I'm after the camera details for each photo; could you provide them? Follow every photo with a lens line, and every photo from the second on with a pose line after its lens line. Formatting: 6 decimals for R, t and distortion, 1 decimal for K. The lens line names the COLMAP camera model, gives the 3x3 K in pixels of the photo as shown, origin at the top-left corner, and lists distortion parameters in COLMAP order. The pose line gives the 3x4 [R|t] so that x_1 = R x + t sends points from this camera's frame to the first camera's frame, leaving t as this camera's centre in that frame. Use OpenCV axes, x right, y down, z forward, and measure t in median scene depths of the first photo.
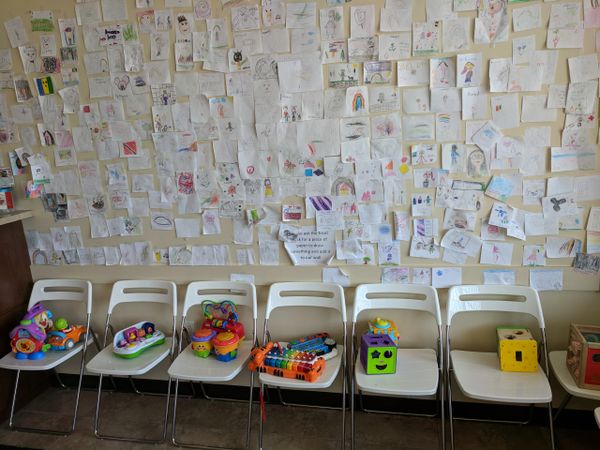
lens RADIAL K [[450.6, 0, 300.0], [0, 450.6, 225.0], [0, 0, 1]] dist [0.002867, 0.003329]
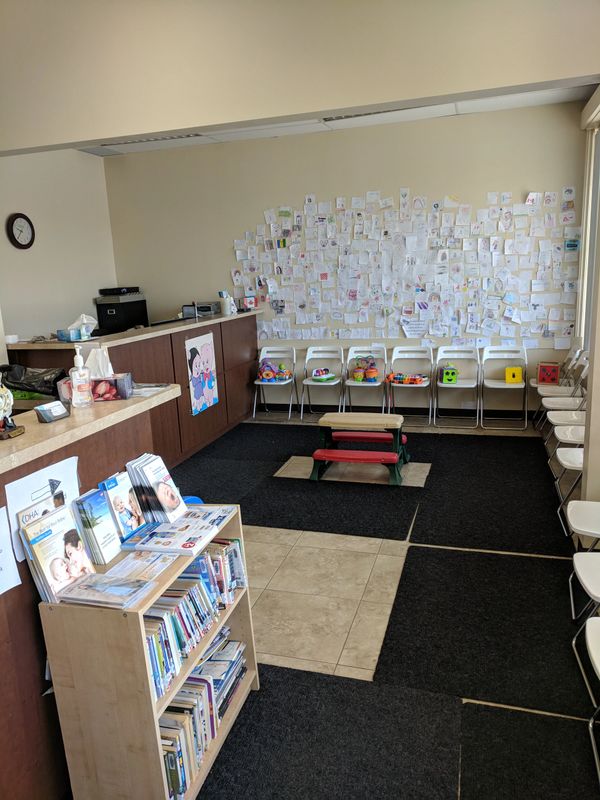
lens RADIAL K [[600.7, 0, 303.4], [0, 600.7, 405.0], [0, 0, 1]] dist [0.002867, 0.003329]
pose [[0.997624, 0.040034, -0.056071, -0.314509], [-0.039702, 0.999187, 0.007027, 0.394212], [0.056307, -0.004784, 0.998402, -1.705985]]
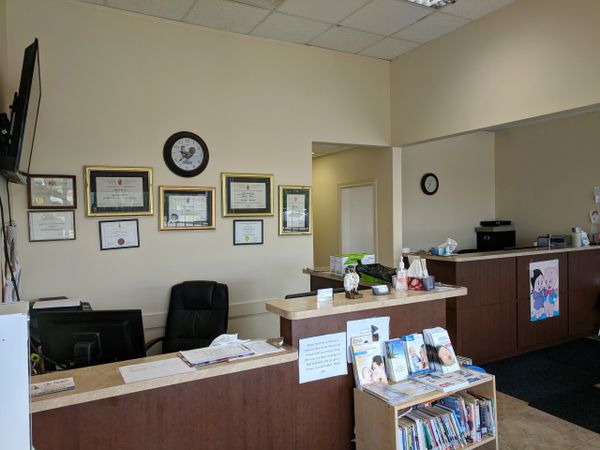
lens RADIAL K [[450.6, 0, 300.0], [0, 450.6, 225.0], [0, 0, 1]] dist [0.002867, 0.003329]
pose [[0.680251, 0.074488, -0.729184, -0.027079], [-0.188674, 0.979095, -0.075997, 0.386475], [0.708280, 0.189275, 0.680084, -1.861053]]
